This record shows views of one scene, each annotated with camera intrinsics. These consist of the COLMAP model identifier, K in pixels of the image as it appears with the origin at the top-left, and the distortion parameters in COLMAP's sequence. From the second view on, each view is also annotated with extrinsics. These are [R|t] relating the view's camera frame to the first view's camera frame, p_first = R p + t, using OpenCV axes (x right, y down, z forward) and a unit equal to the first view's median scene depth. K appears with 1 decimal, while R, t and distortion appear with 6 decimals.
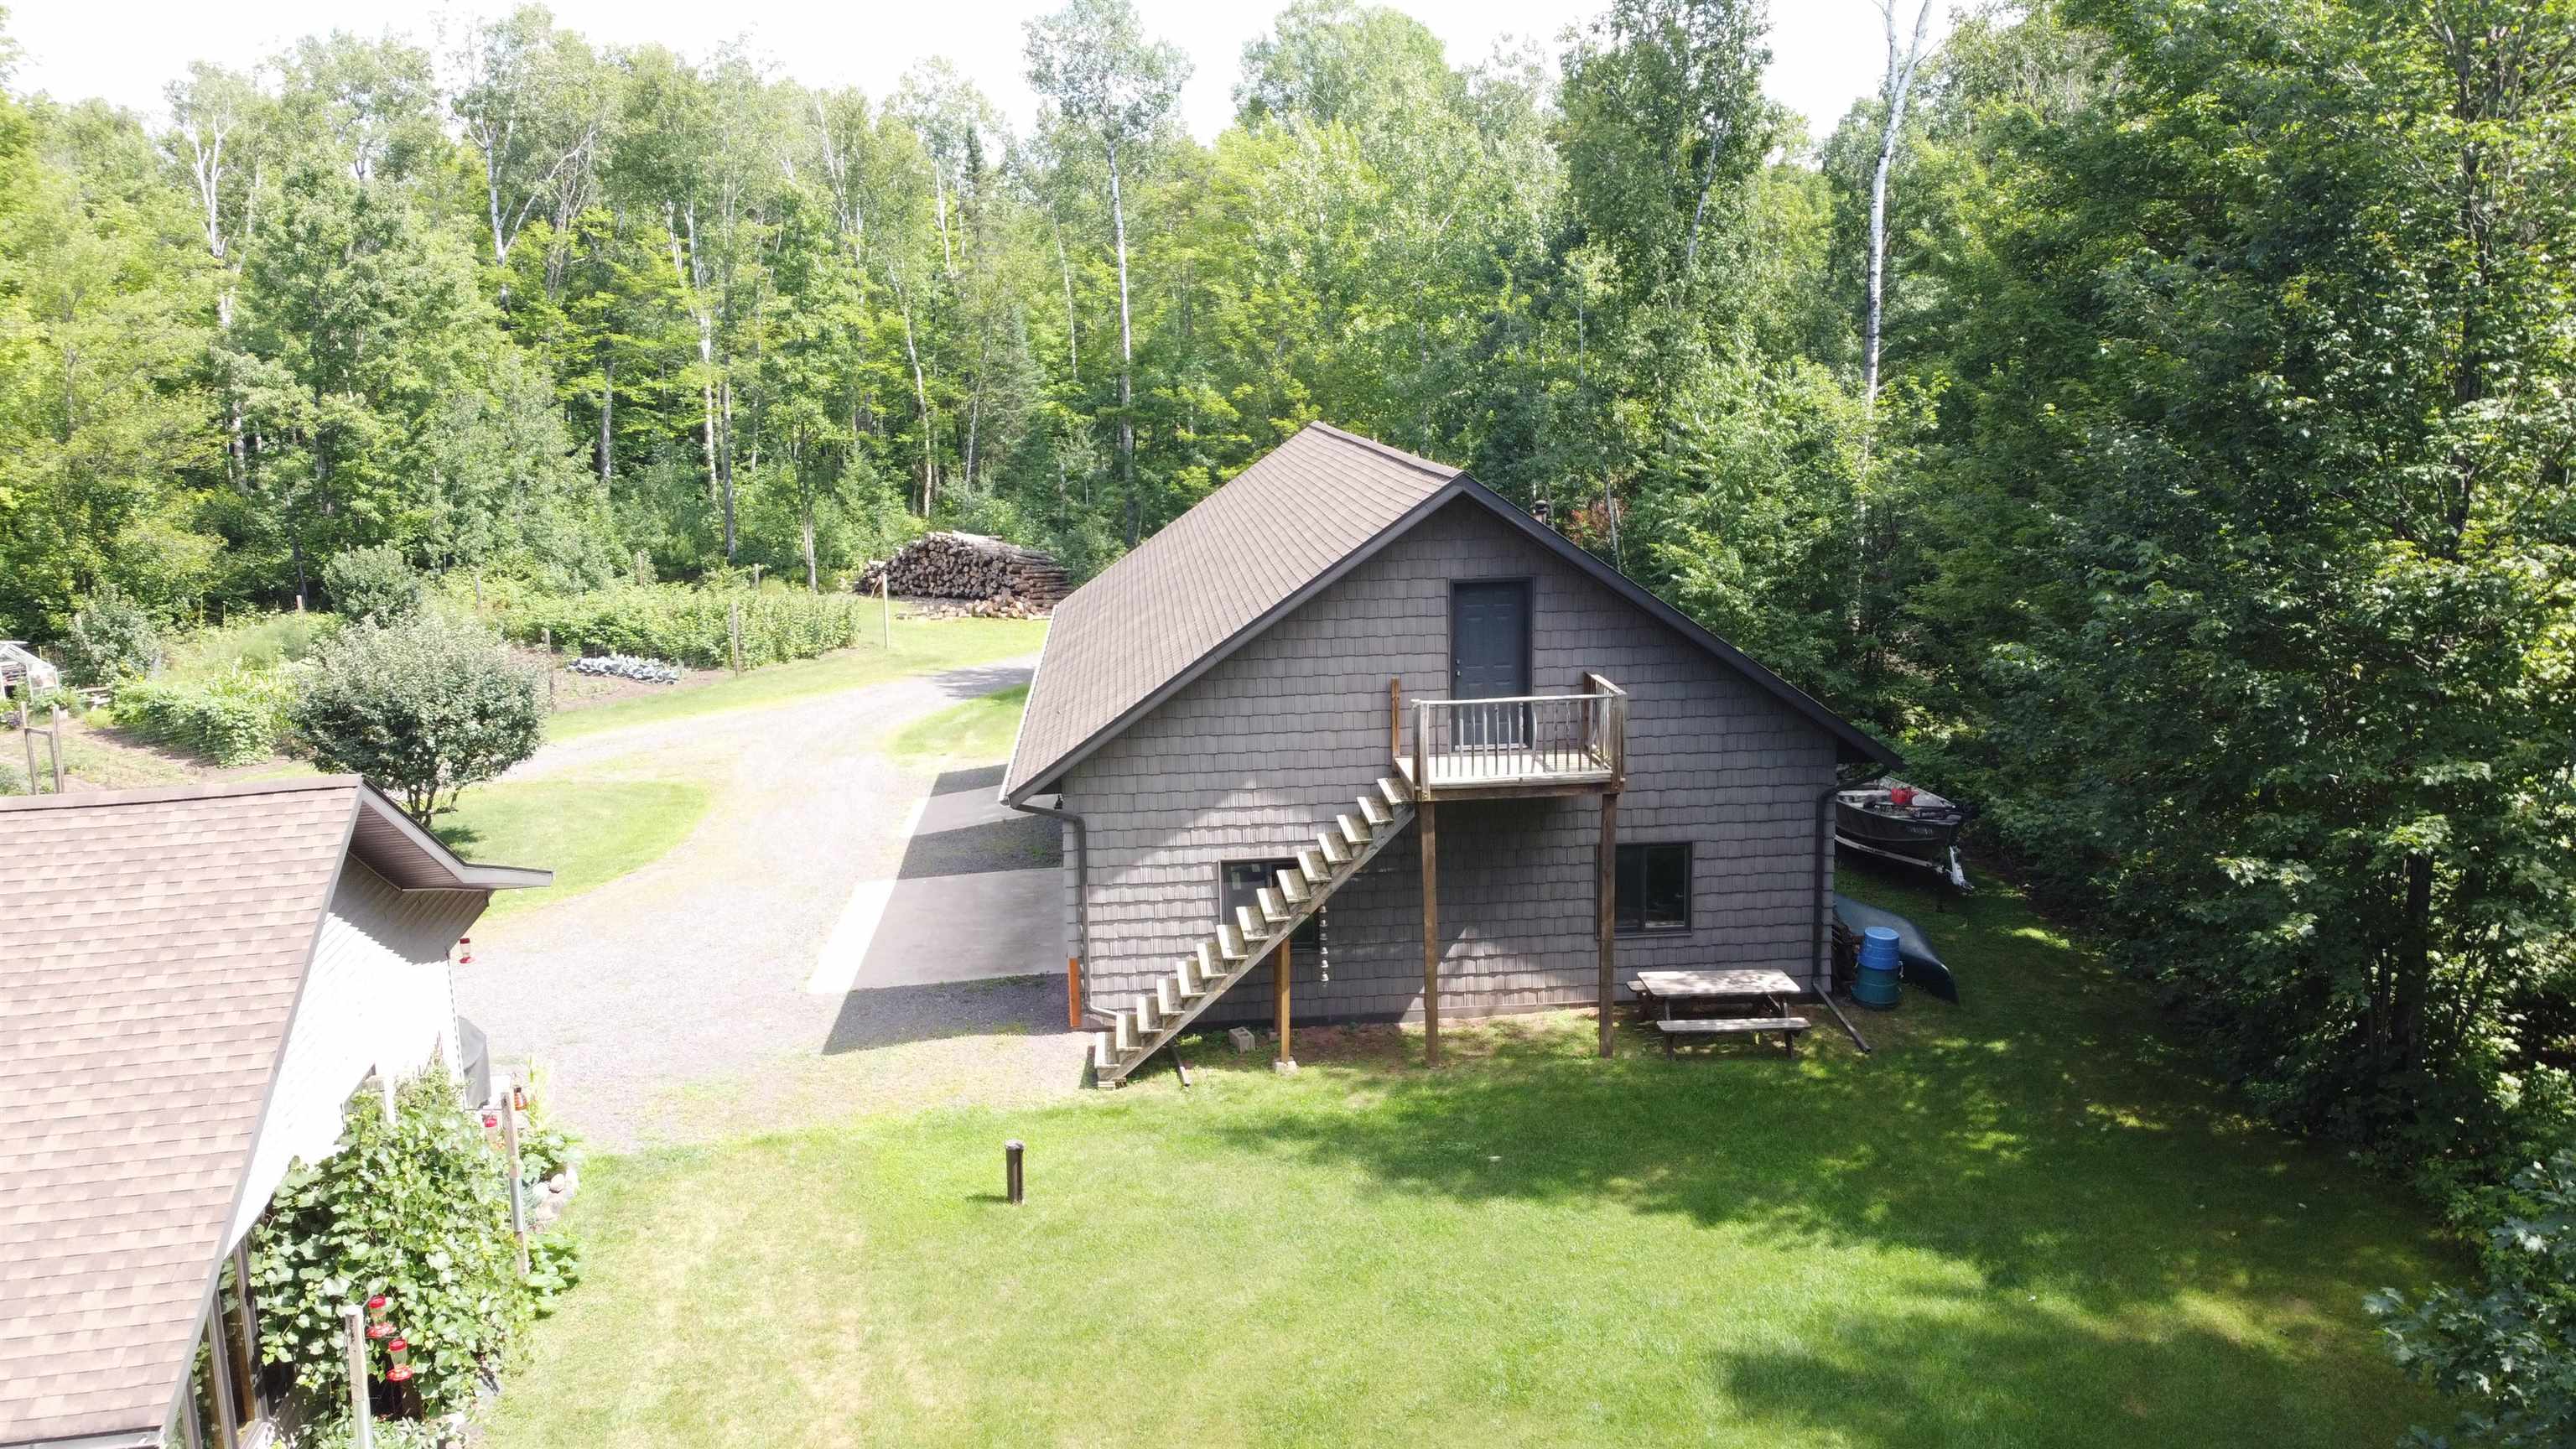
lens RADIAL K [[1949.2, 0, 1296.6], [0, 1949.2, 732.7], [0, 0, 1]] dist [0.004422, -0.010693]
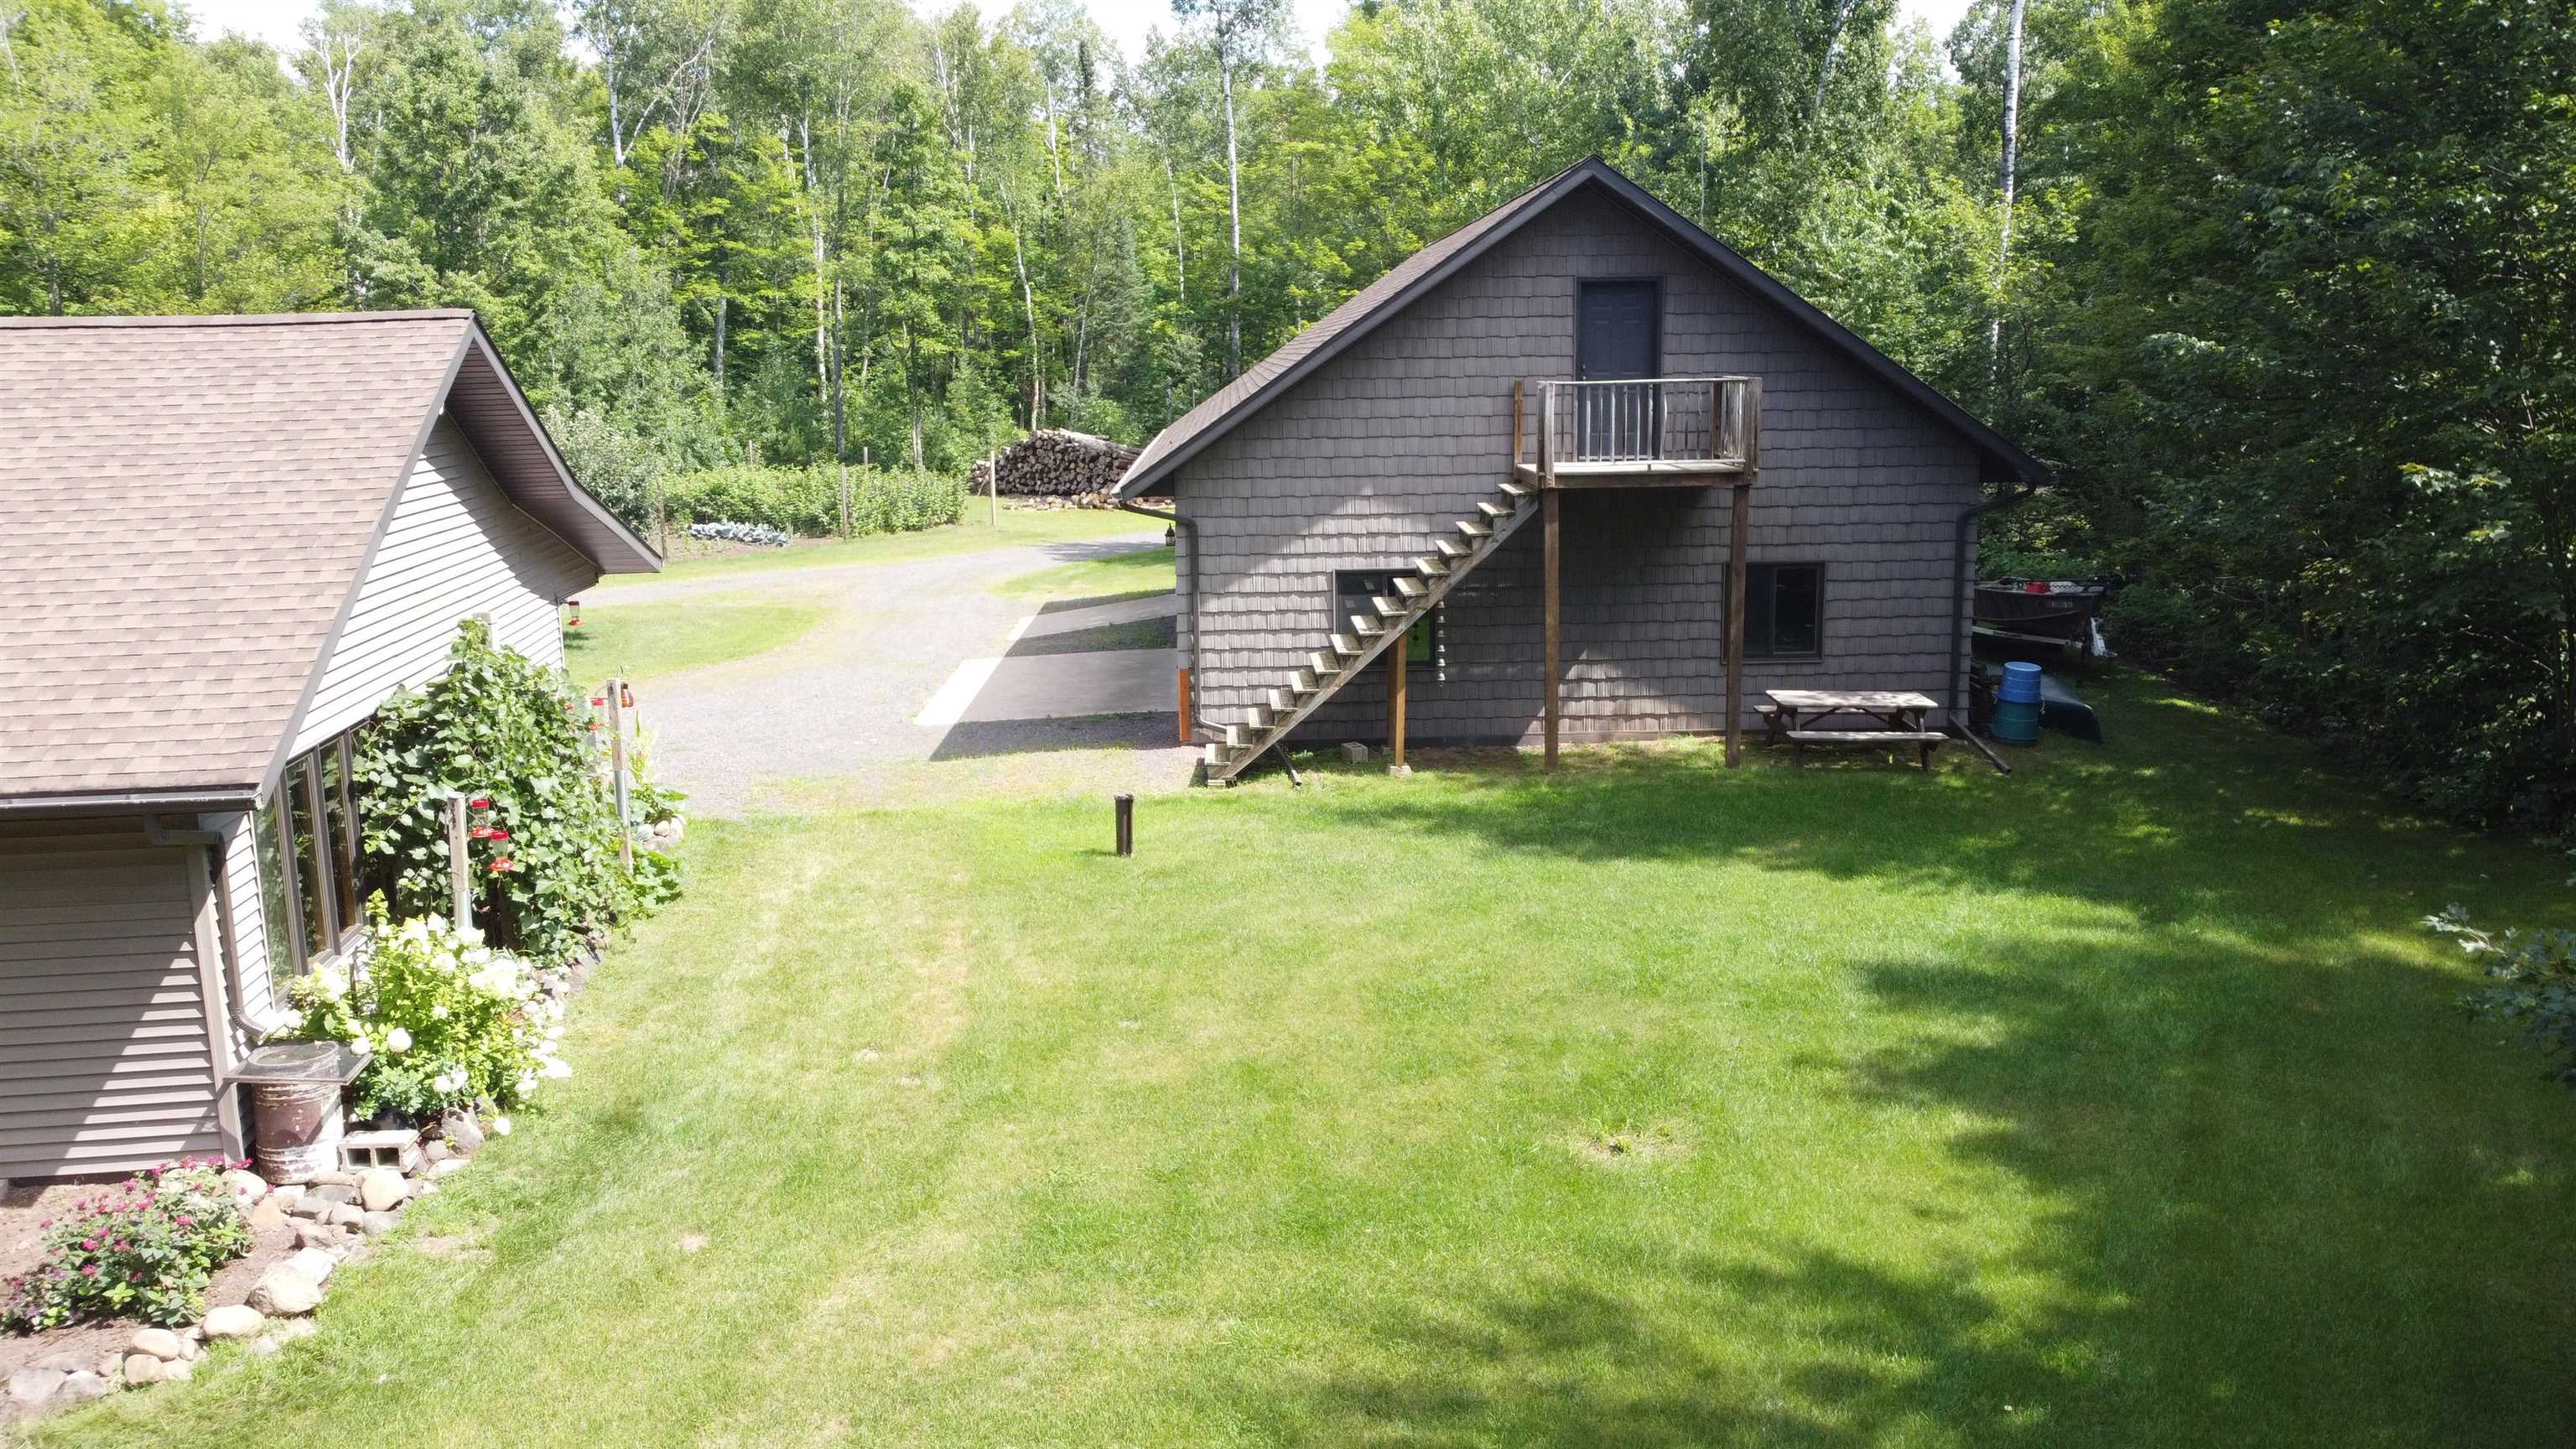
lens RADIAL K [[1949.2, 0, 1297.8], [0, 1949.2, 733.5], [0, 0, 1]] dist [0.004422, -0.010693]
pose [[0.998648, 0.014697, -0.049869, -0.007763], [-0.014655, 0.999892, 0.001207, 0.142761], [0.049881, -0.000475, 0.998755, 0.024724]]
